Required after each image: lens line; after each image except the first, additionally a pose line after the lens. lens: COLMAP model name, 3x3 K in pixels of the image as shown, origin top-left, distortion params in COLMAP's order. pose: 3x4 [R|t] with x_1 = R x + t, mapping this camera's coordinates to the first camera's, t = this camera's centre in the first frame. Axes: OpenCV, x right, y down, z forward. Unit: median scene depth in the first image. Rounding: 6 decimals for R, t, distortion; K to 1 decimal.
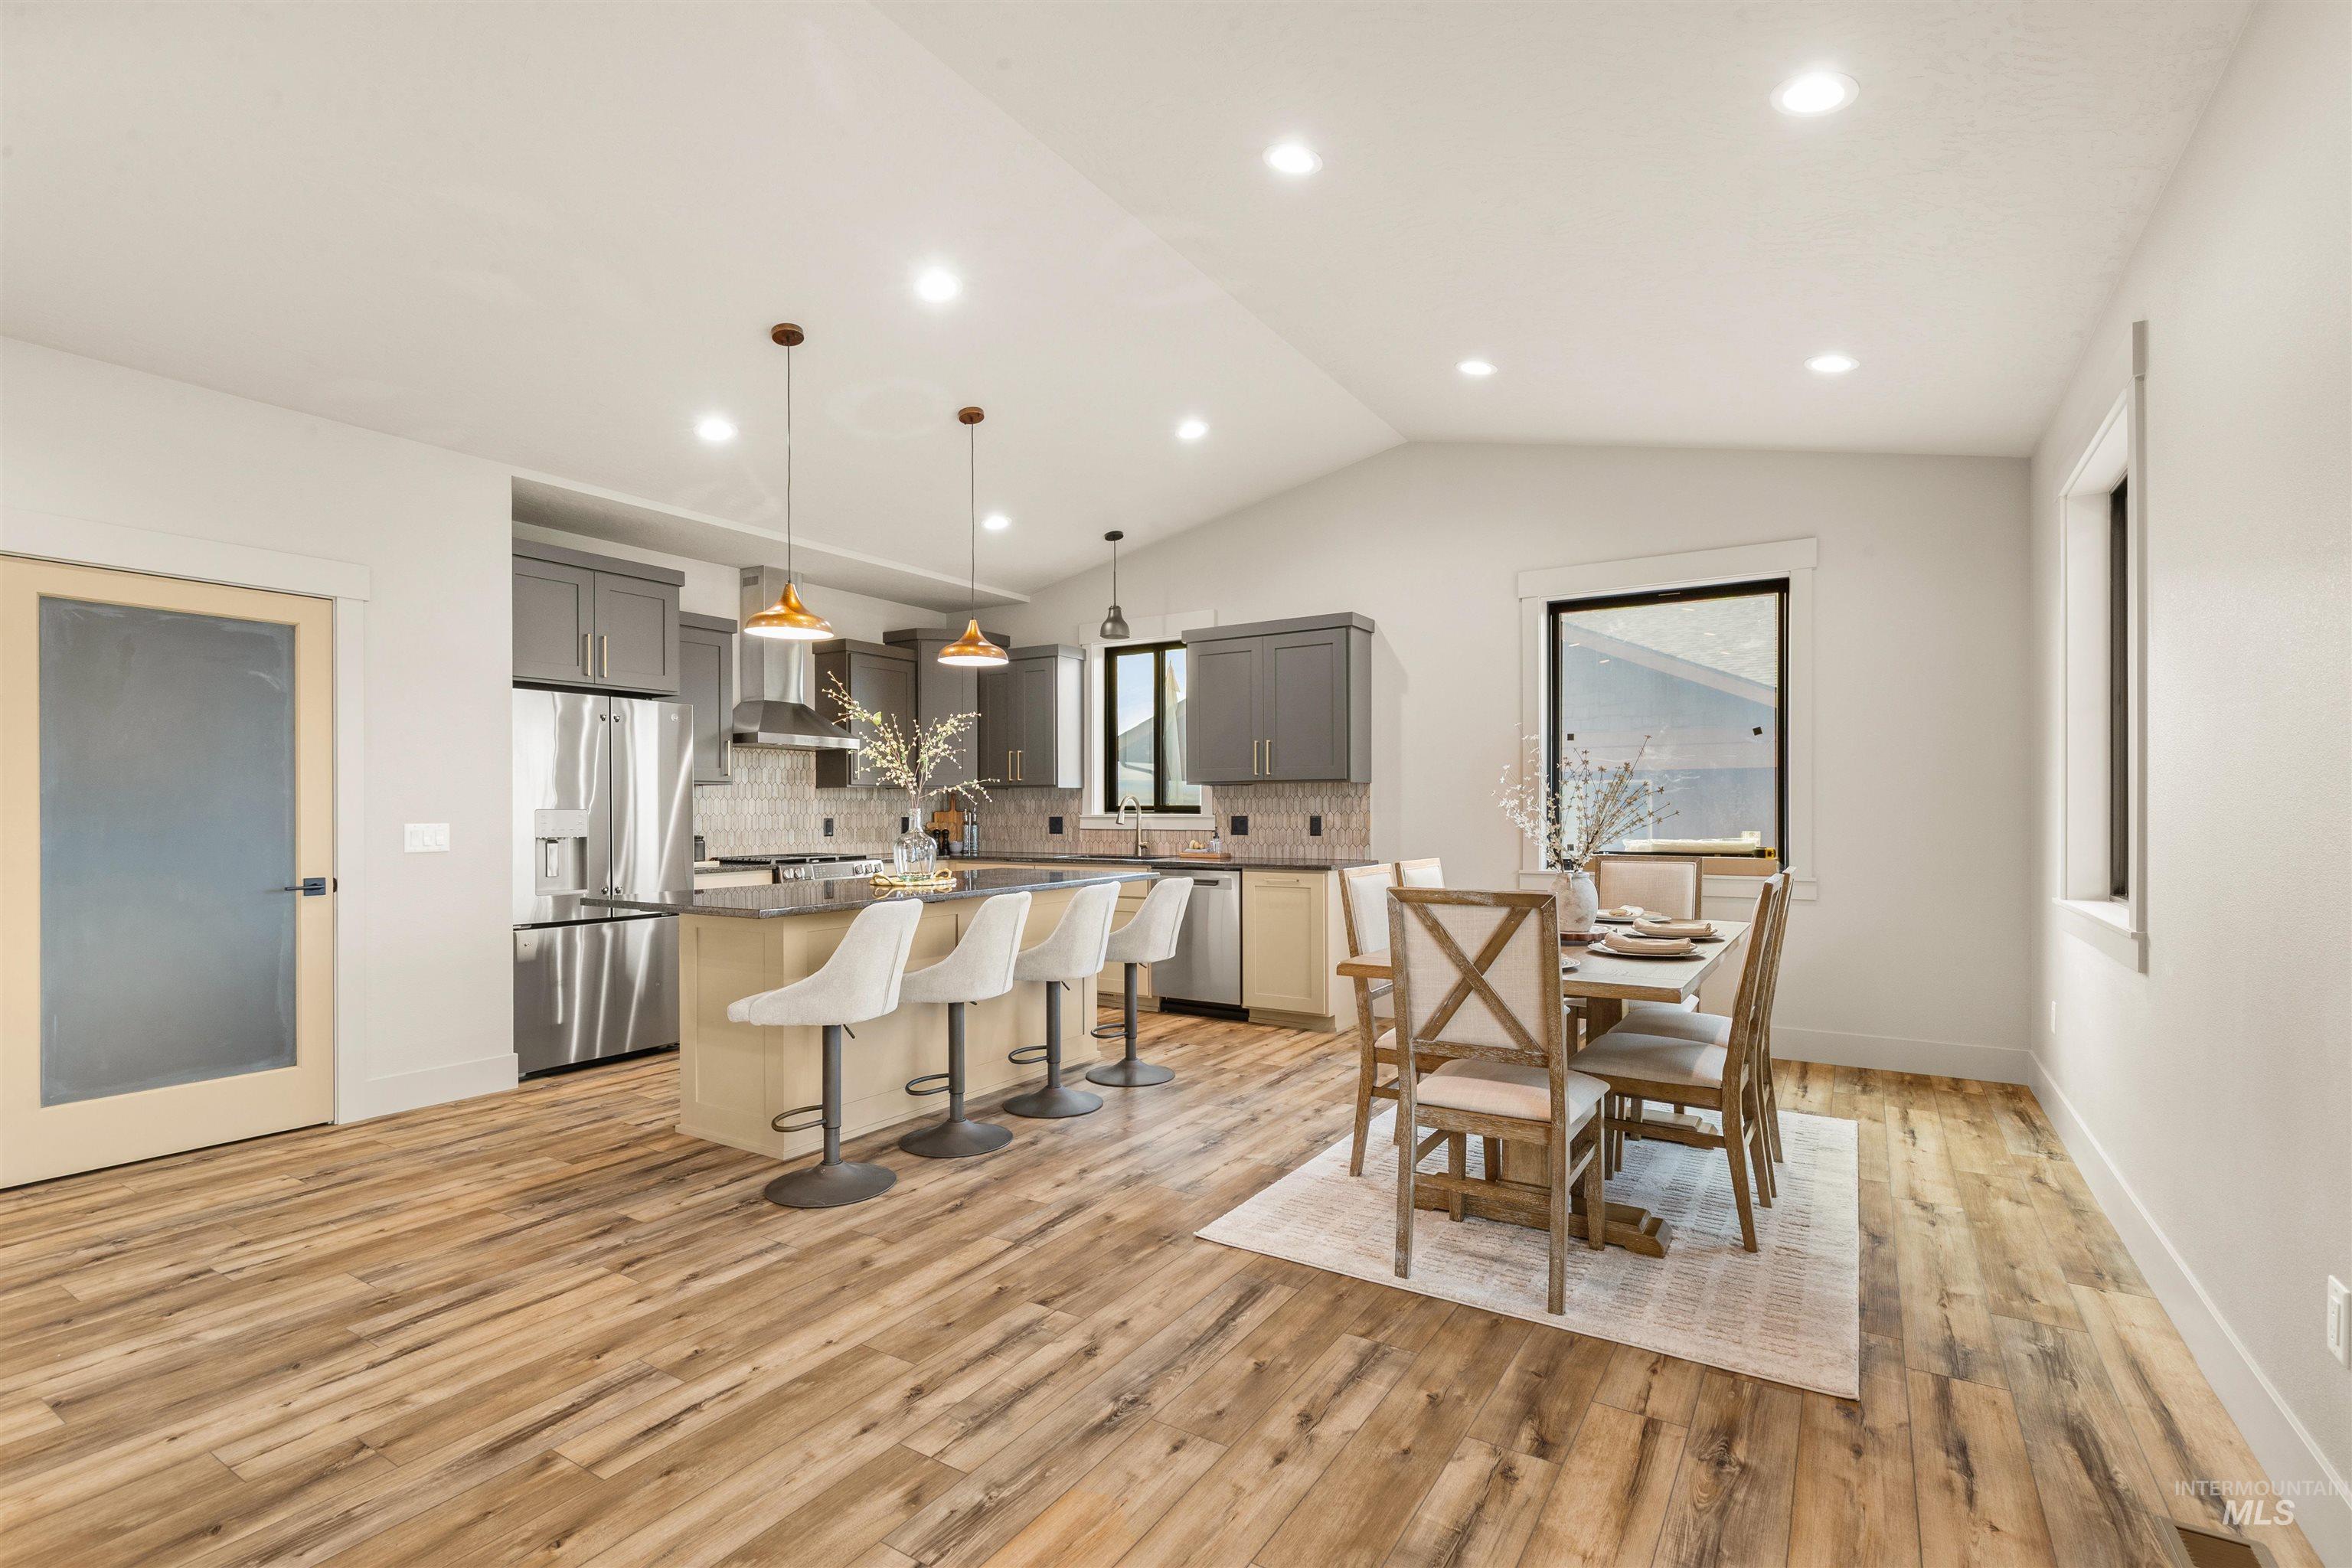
lens RADIAL K [[1076.2, 0, 1181.2], [0, 1076.2, 811.0], [0, 0, 1]] dist [0.000761, -0.000623]
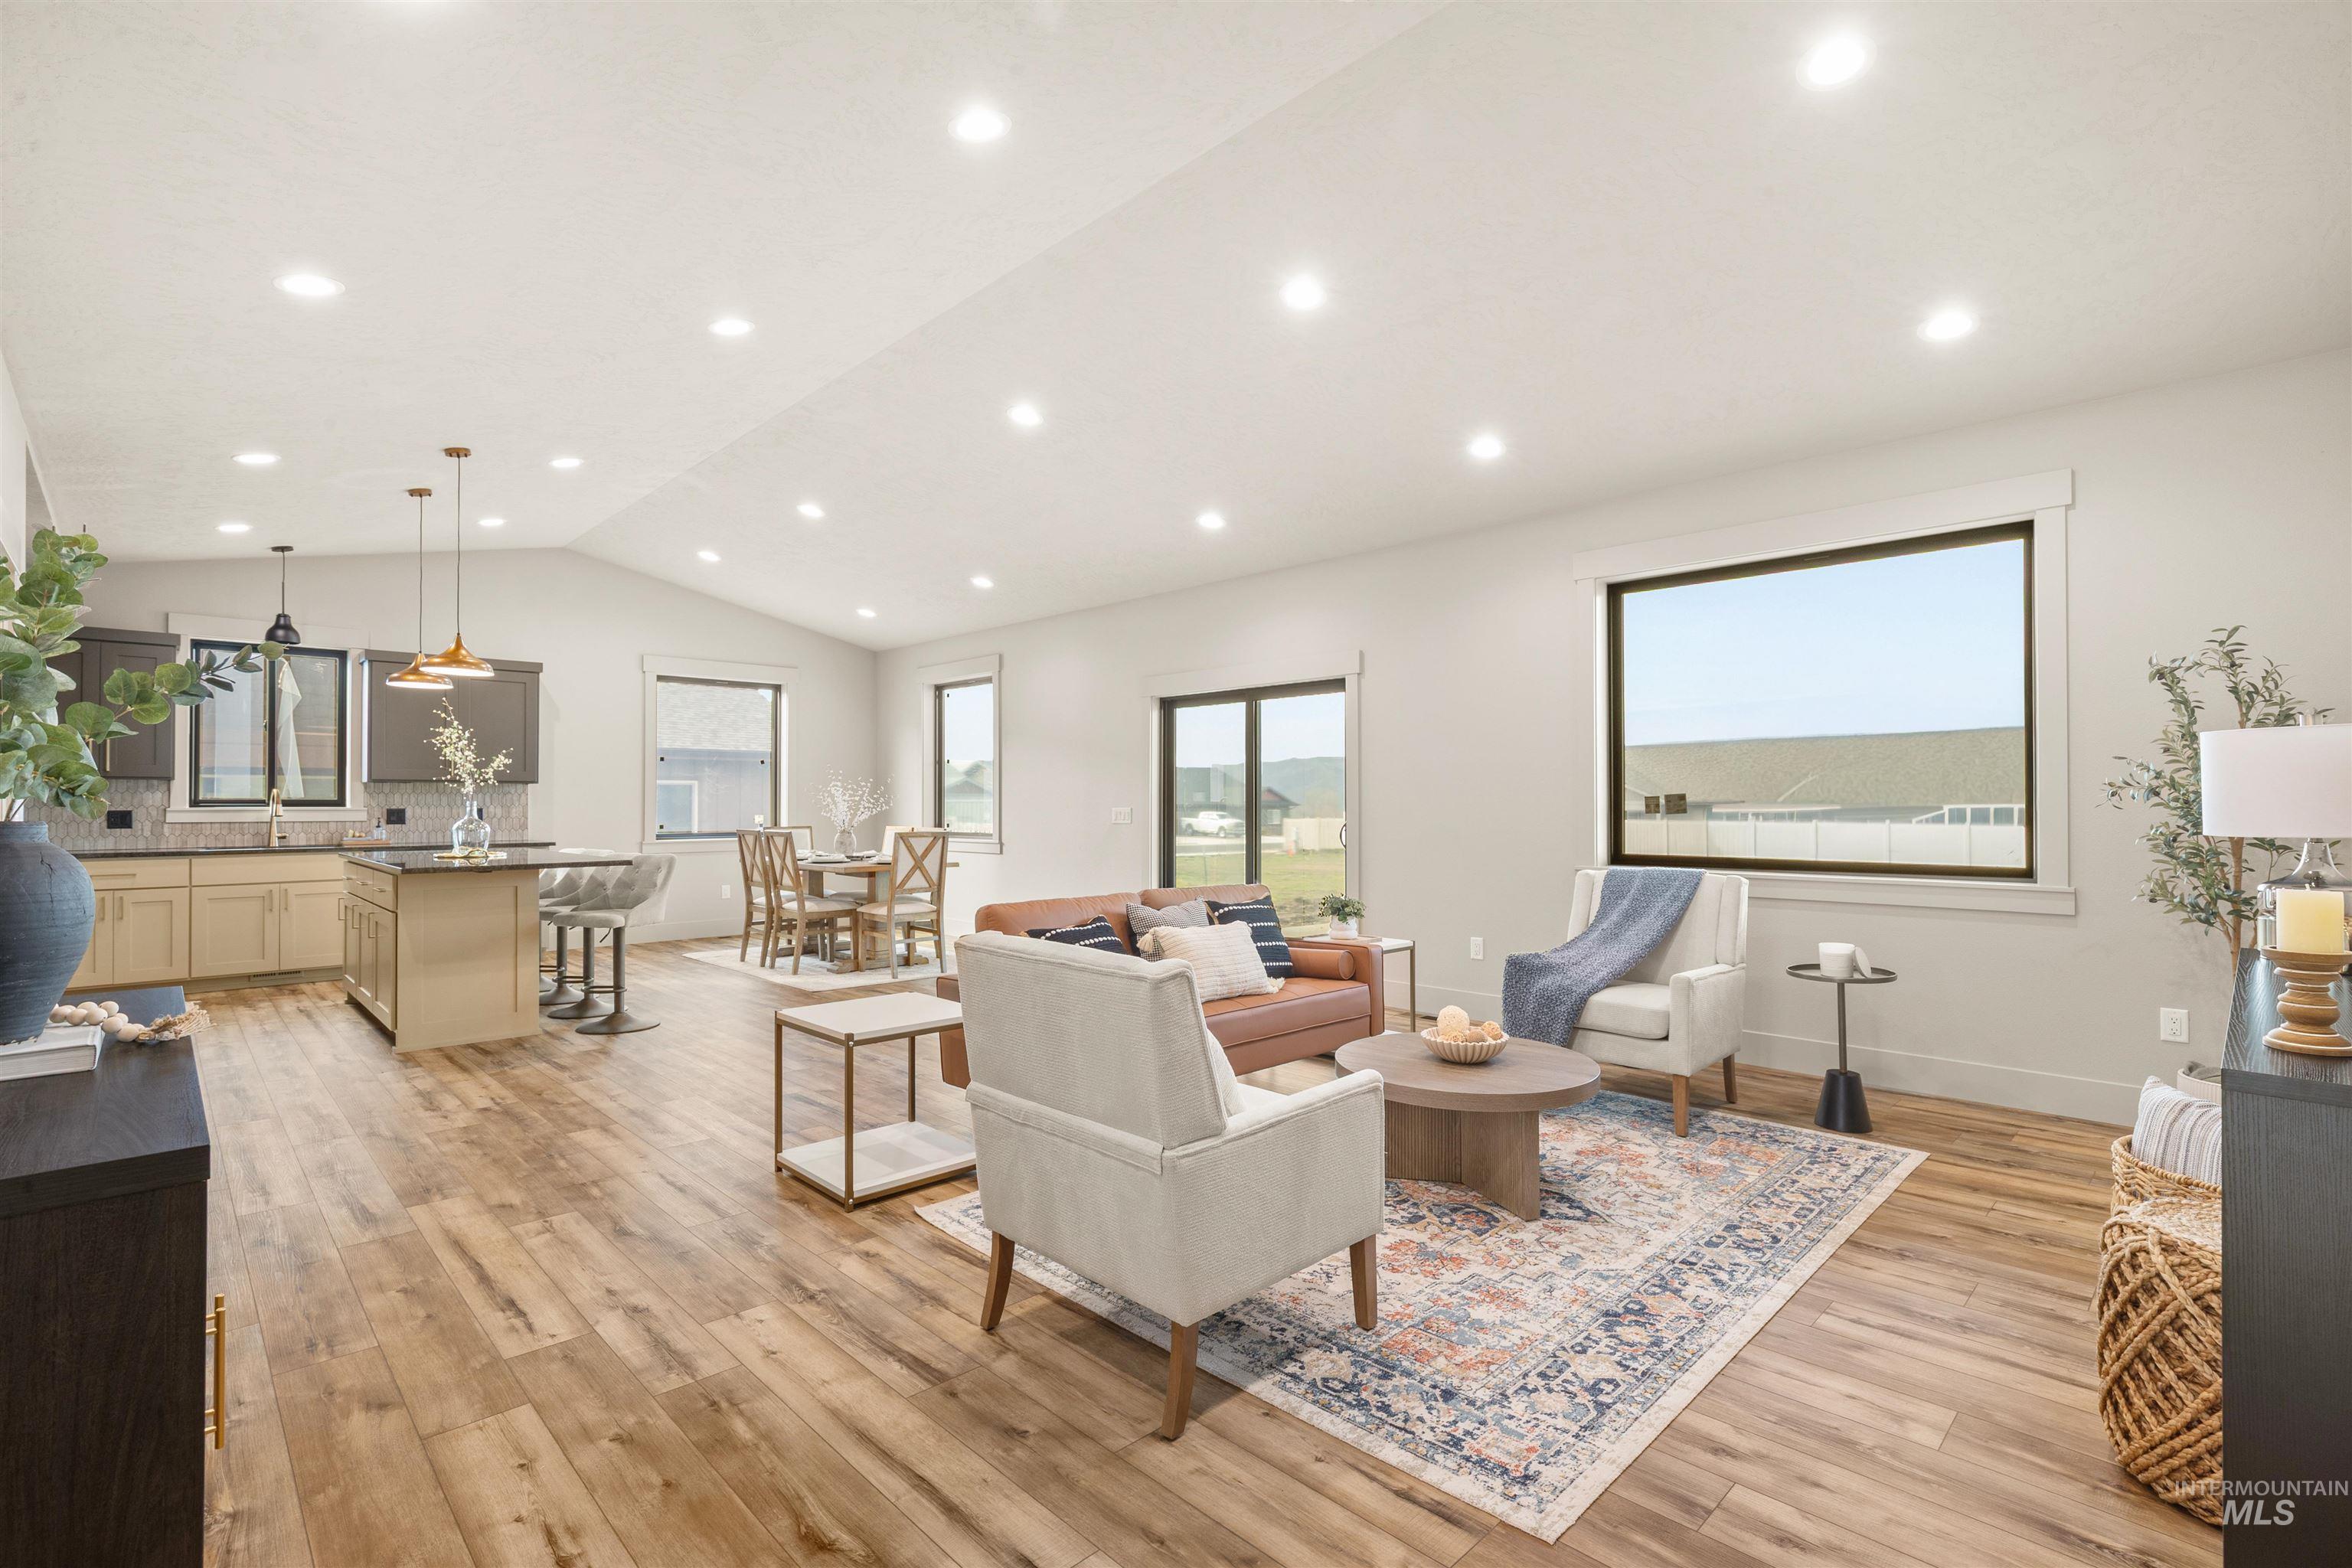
lens RADIAL K [[1076.2, 0, 1197.3], [0, 1076.2, 795.9], [0, 0, 1]] dist [0.000761, -0.000623]
pose [[0.232759, 0.007838, 0.972503, -1.202558], [0.000979, 0.999965, -0.008294, 0.002066], [-0.972534, 0.002883, 0.232743, -0.191605]]
